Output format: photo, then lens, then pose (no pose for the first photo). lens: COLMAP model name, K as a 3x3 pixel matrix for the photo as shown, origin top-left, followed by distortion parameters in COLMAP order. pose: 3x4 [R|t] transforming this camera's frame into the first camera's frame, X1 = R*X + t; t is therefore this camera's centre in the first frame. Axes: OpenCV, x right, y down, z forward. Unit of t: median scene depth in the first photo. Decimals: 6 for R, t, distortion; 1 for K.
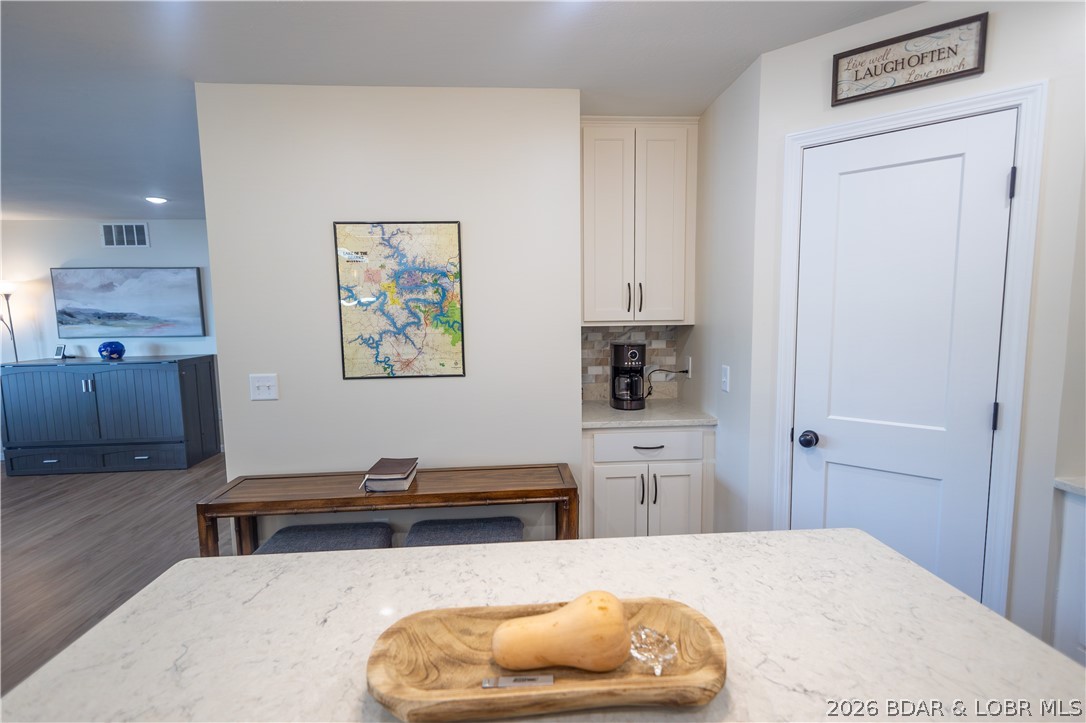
lens RADIAL K [[502.0, 0, 543.0], [0, 502.0, 361.5], [0, 0, 1]] dist [0.002659, -0.000399]
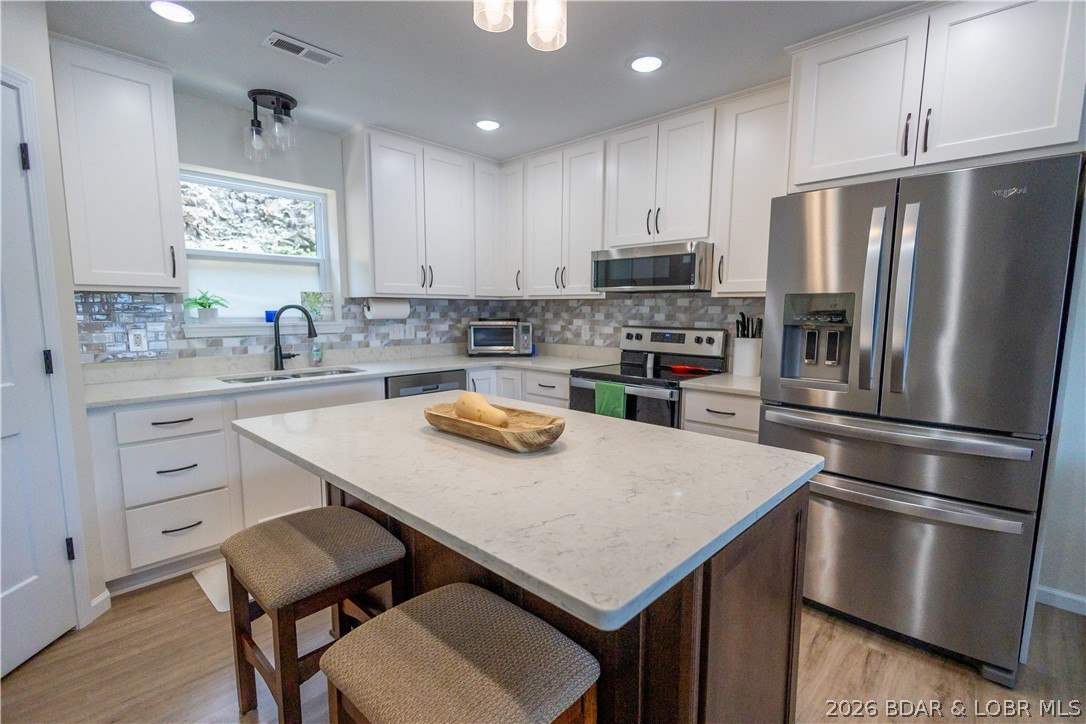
lens RADIAL K [[502.0, 0, 543.0], [0, 502.0, 362.0], [0, 0, 1]] dist [0.002659, -0.000399]
pose [[-0.653834, -0.068229, 0.753555, -0.220010], [0.080758, 0.983944, 0.159160, 0.005519], [-0.752316, 0.164920, -0.637826, 0.280696]]
